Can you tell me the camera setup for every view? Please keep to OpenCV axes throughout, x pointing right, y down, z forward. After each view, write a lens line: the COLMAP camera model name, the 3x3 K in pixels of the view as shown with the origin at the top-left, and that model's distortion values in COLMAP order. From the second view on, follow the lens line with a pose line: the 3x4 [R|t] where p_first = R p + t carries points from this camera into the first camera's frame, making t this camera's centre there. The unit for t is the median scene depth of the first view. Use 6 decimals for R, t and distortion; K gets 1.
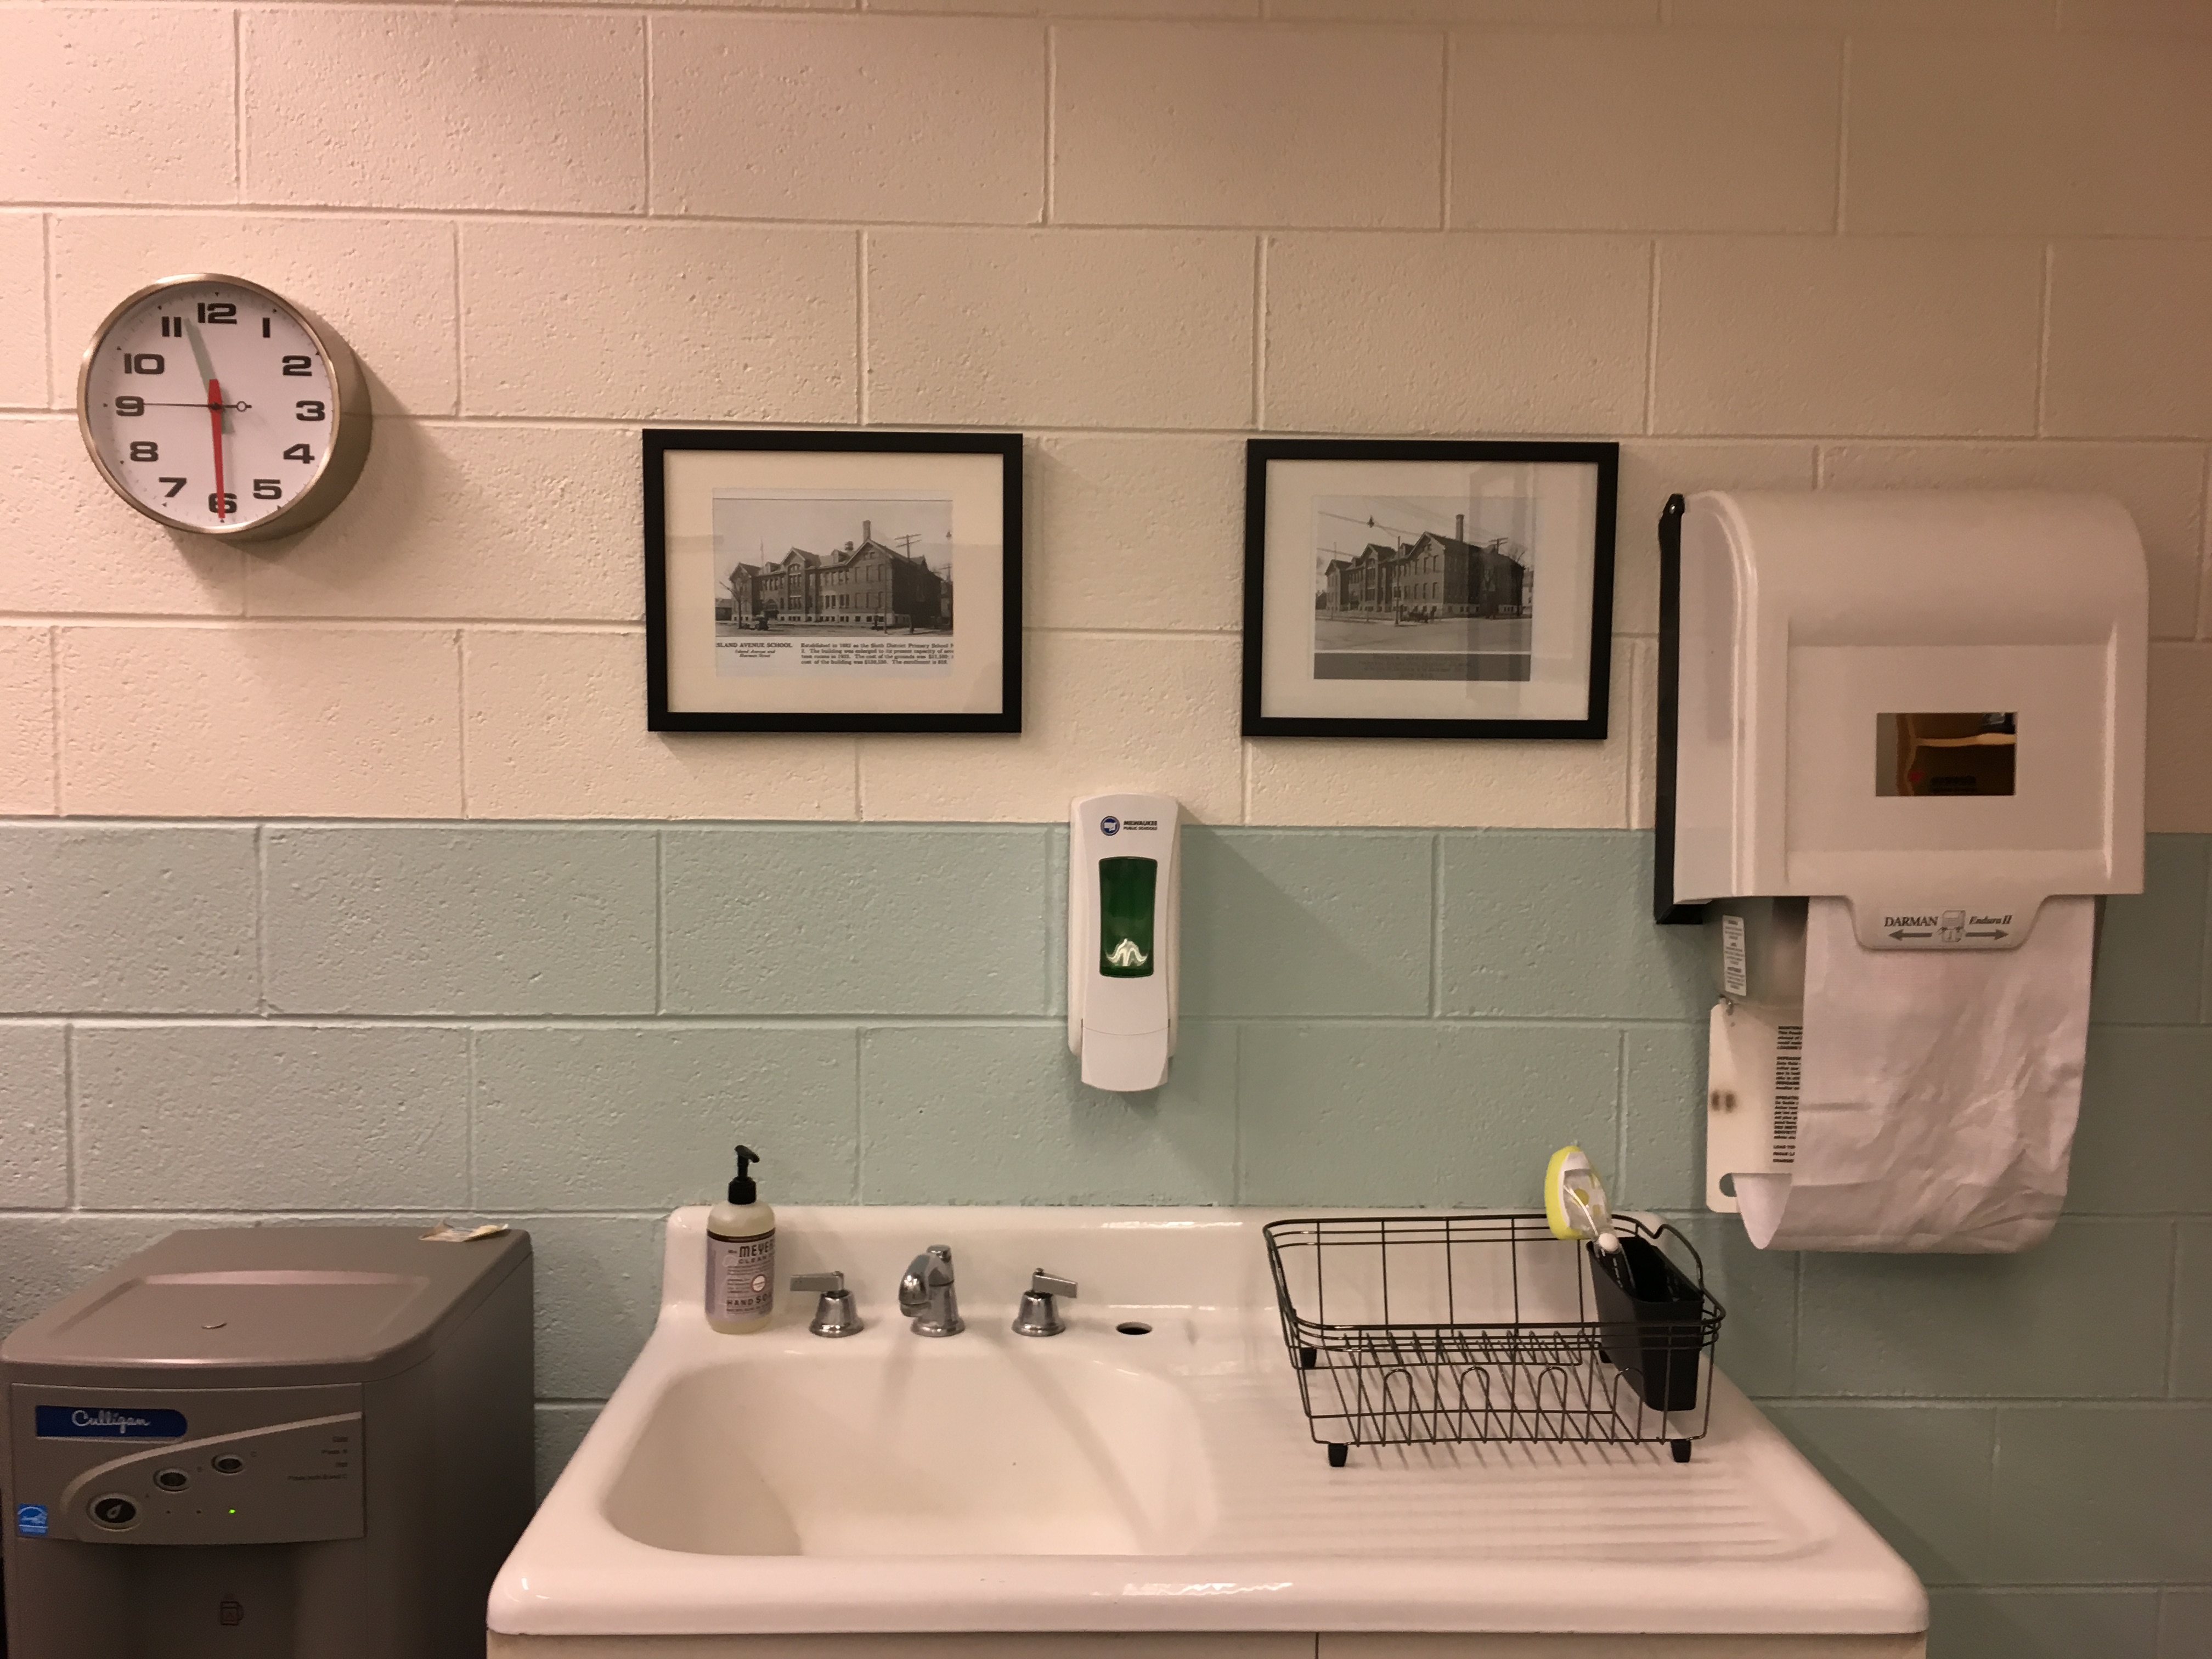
lens RADIAL K [[1889.6, 0, 1106.0], [0, 1889.6, 829.5], [0, 0, 1]] dist [0.091964, -0.133967]
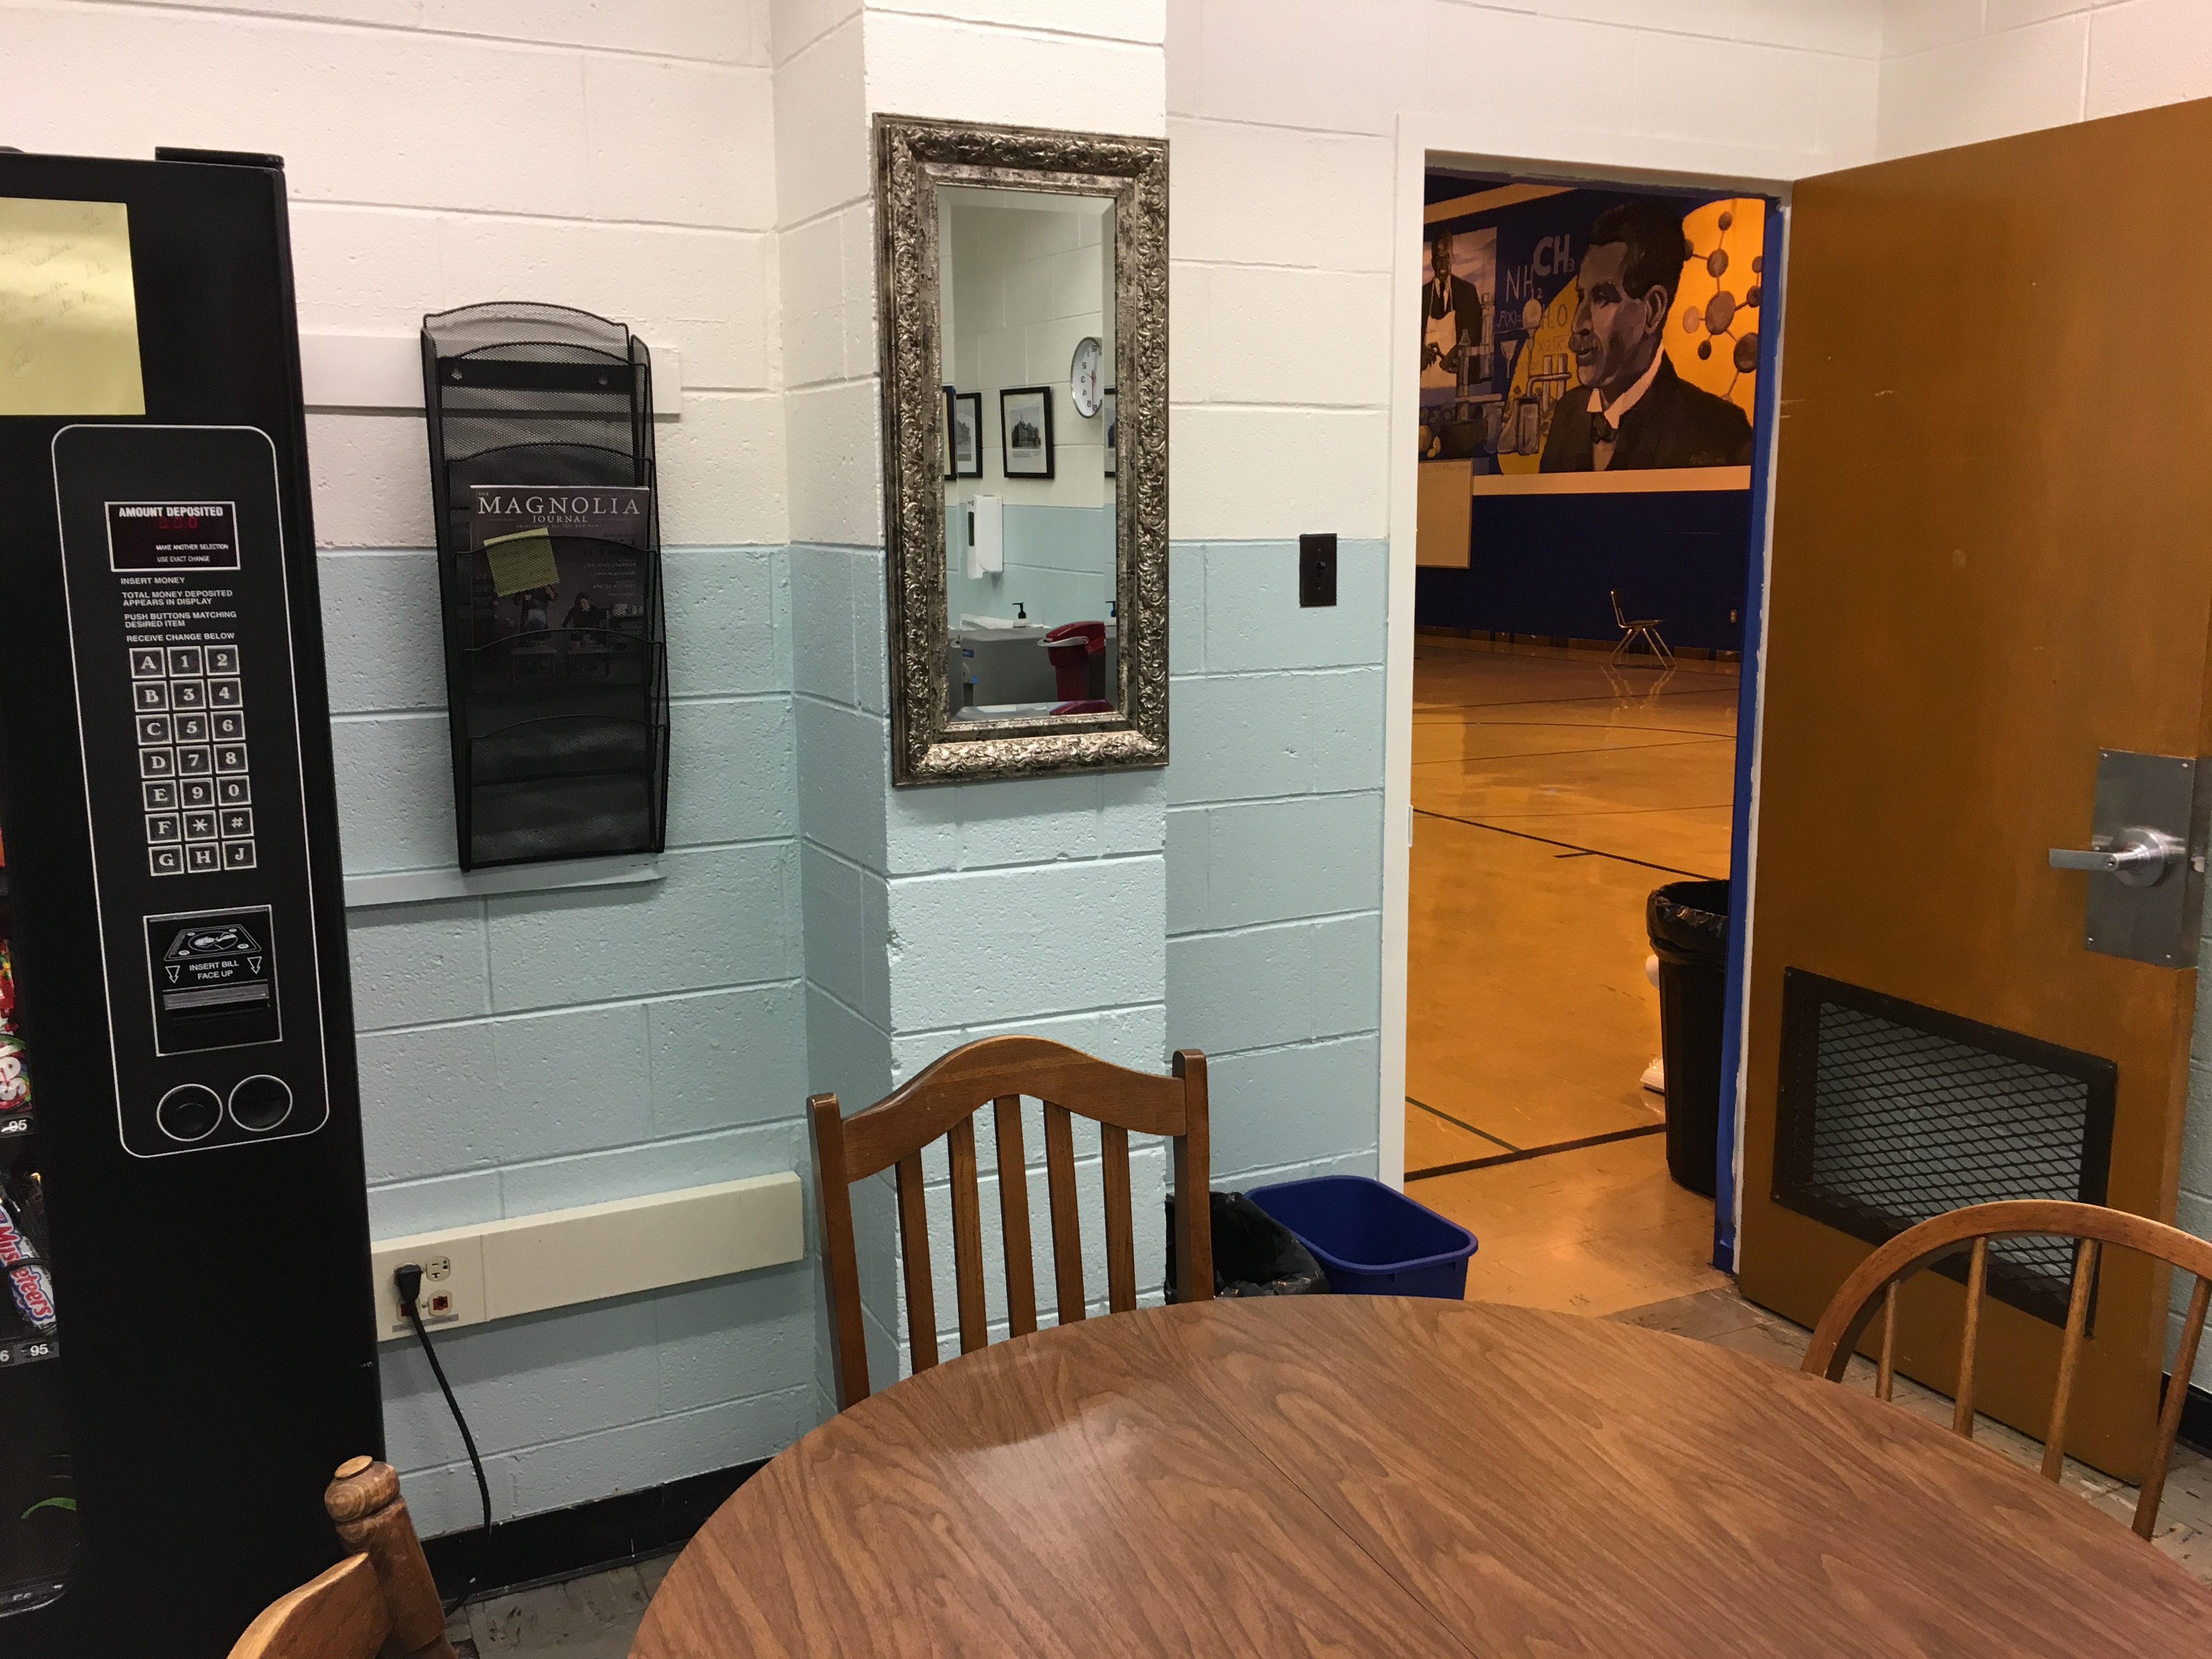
lens RADIAL K [[1889.6, 0, 1106.0], [0, 1889.6, 829.5], [0, 0, 1]] dist [0.091964, -0.133967]
pose [[0.437575, 0.152866, -0.886093, 2.905325], [-0.028106, 0.987287, 0.156444, 0.032442], [0.898743, -0.043551, 0.436308, -0.364734]]
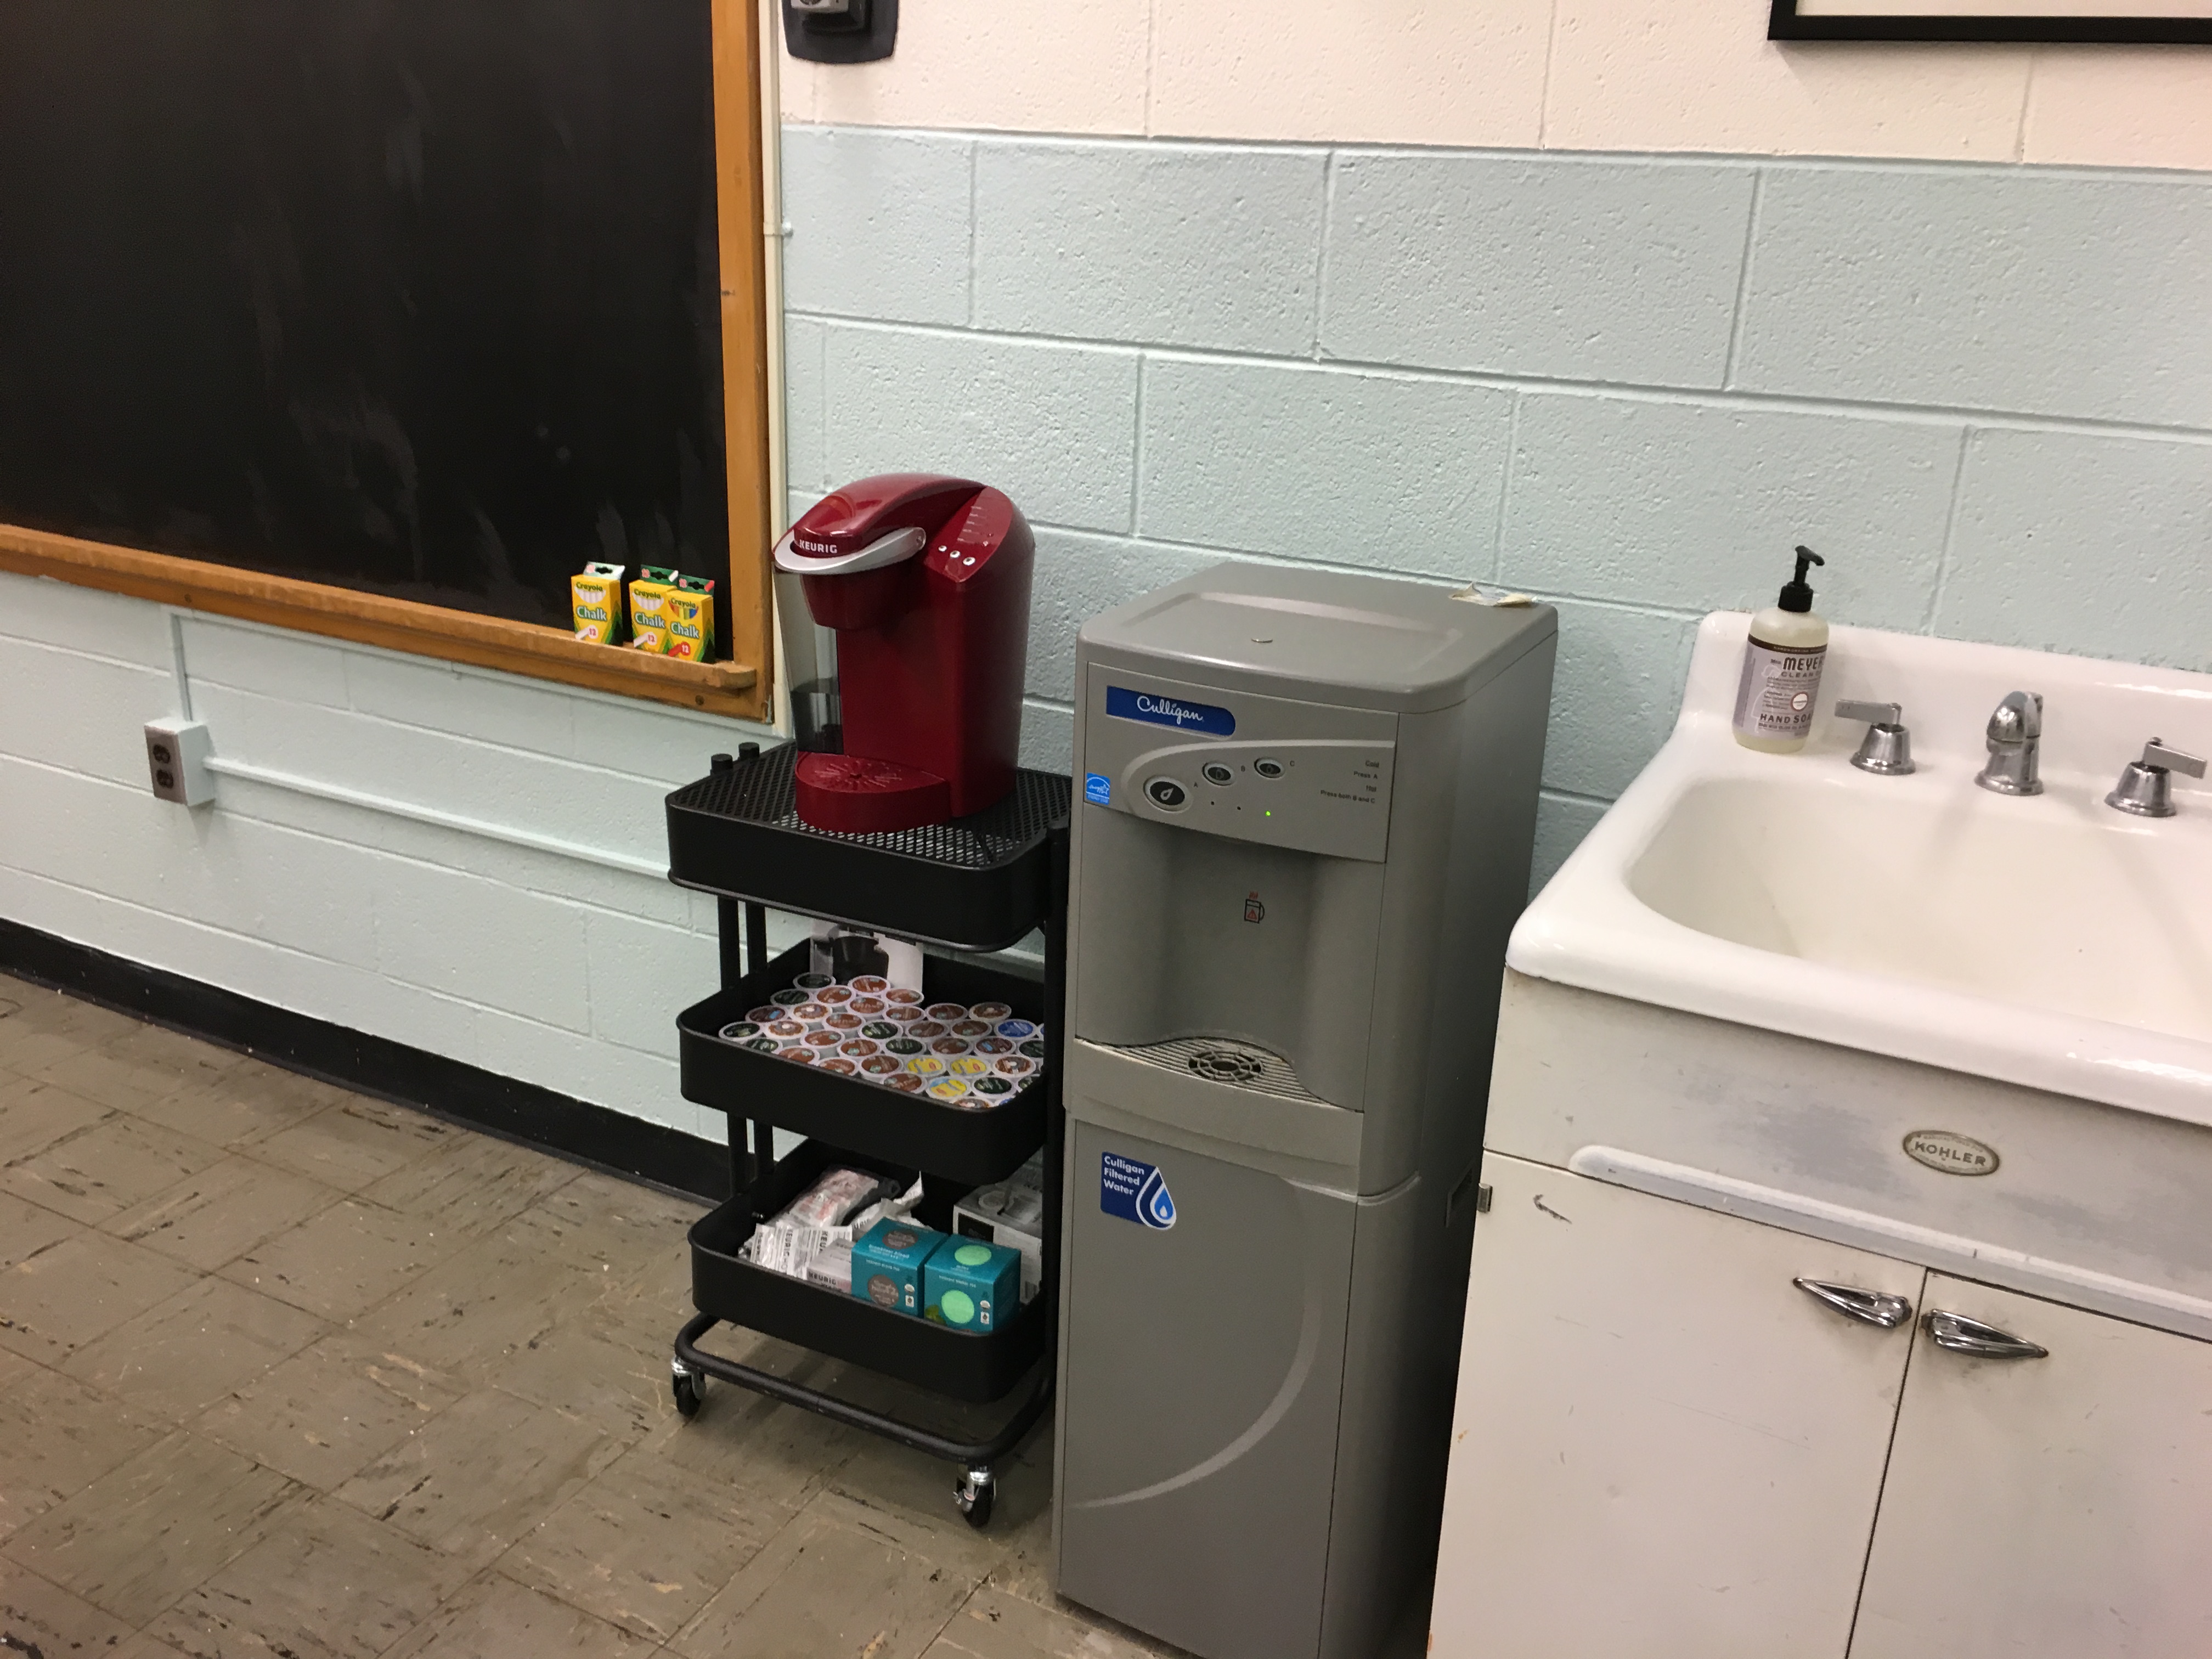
lens RADIAL K [[1889.6, 0, 1106.0], [0, 1889.6, 829.5], [0, 0, 1]] dist [0.091964, -0.133967]
pose [[0.879799, 0.181266, -0.439427, -0.062426], [-0.060473, 0.959607, 0.274768, 0.067460], [0.471483, -0.215167, 0.855223, 0.062677]]
